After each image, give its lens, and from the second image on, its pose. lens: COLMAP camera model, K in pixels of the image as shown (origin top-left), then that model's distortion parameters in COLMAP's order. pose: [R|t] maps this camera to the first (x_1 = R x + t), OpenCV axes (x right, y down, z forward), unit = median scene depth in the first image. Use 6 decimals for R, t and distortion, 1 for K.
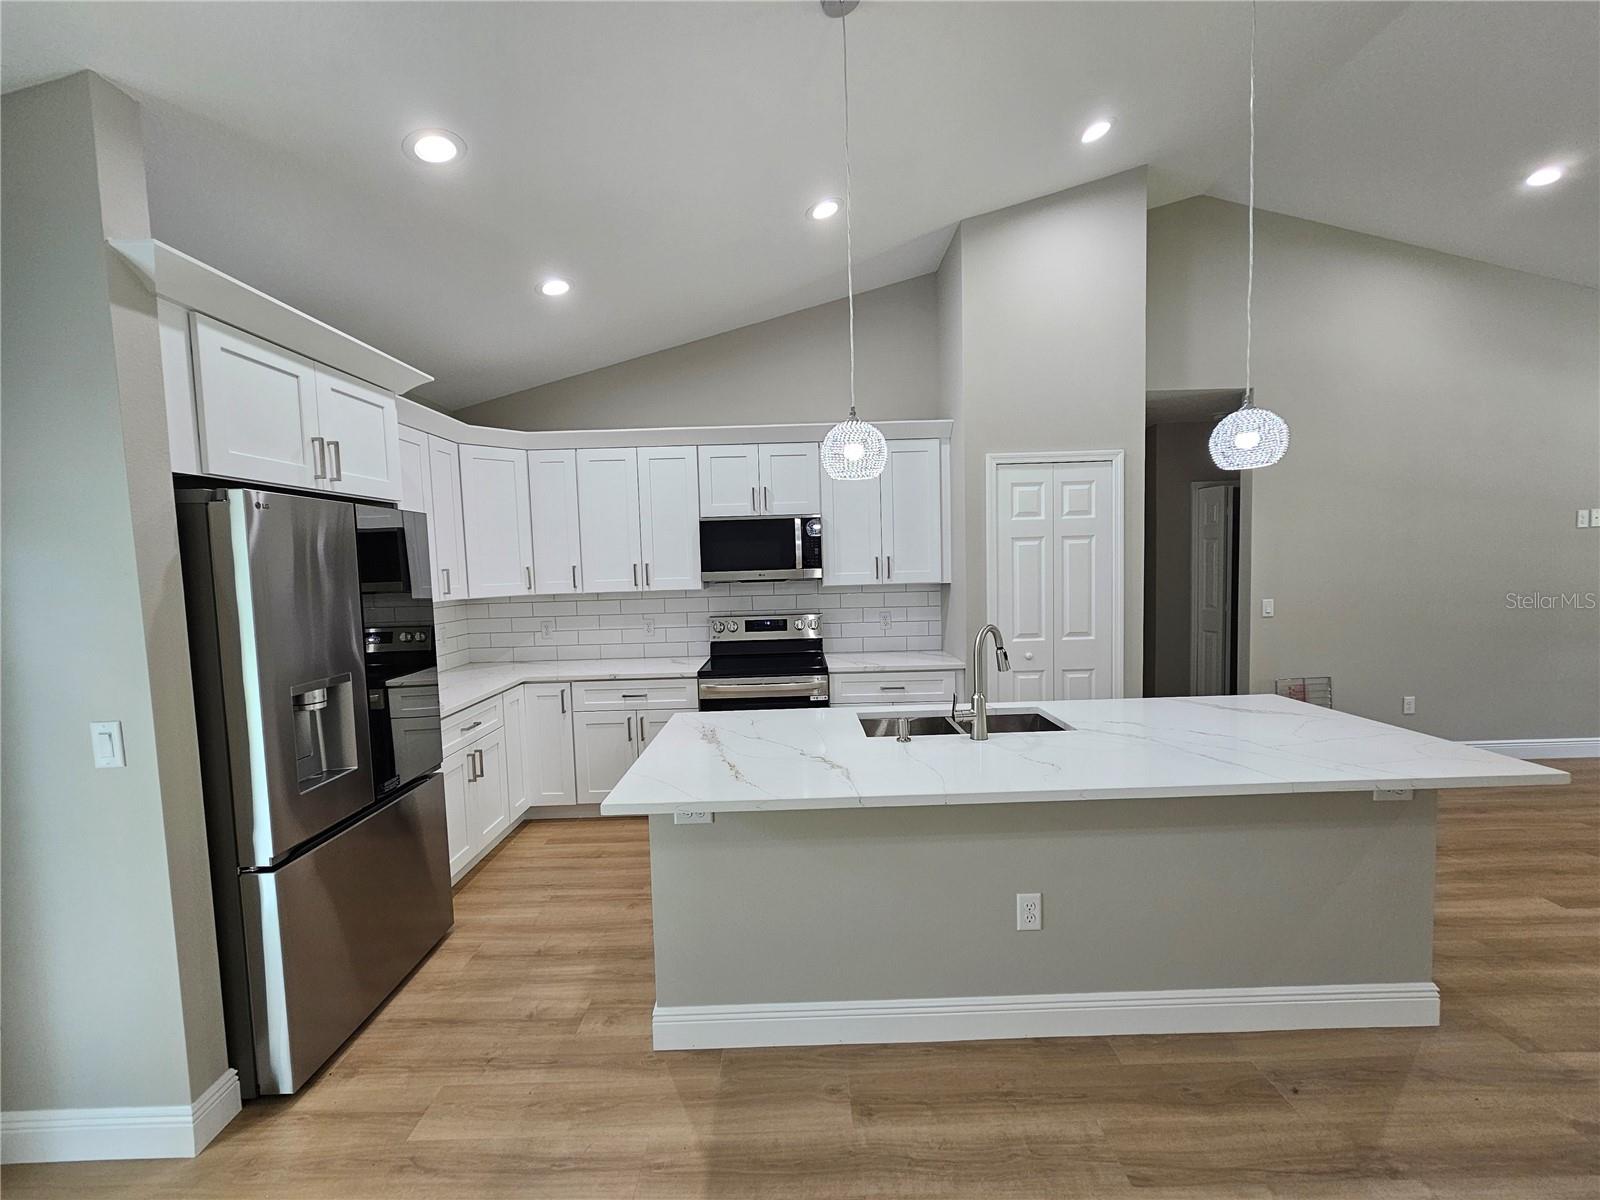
lens RADIAL K [[655.0, 0, 798.9], [0, 655.0, 605.5], [0, 0, 1]] dist [-0.003300, 0.001964]
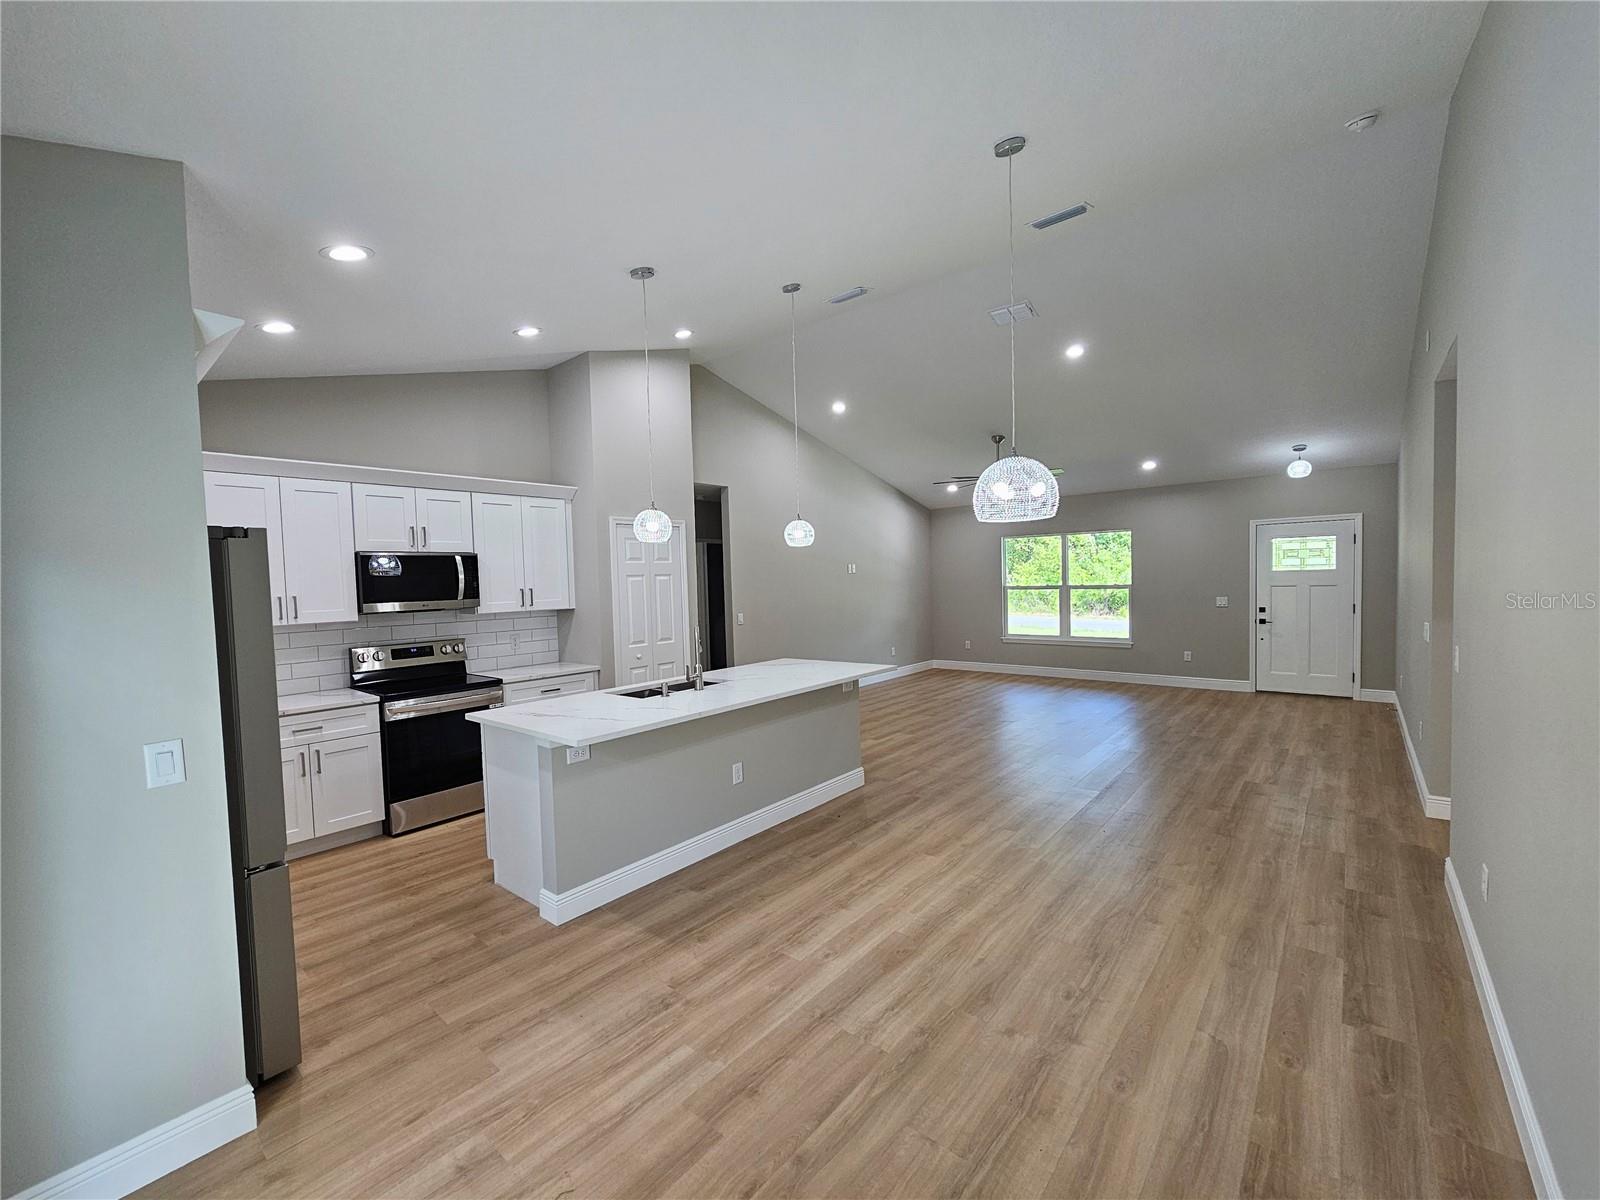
lens RADIAL K [[655.0, 0, 794.1], [0, 655.0, 613.6], [0, 0, 1]] dist [-0.003300, 0.001964]
pose [[0.650414, -0.031144, 0.758942, -0.556530], [0.060972, 0.998076, -0.011295, 0.020627], [-0.757129, 0.053621, 0.651061, -0.221085]]
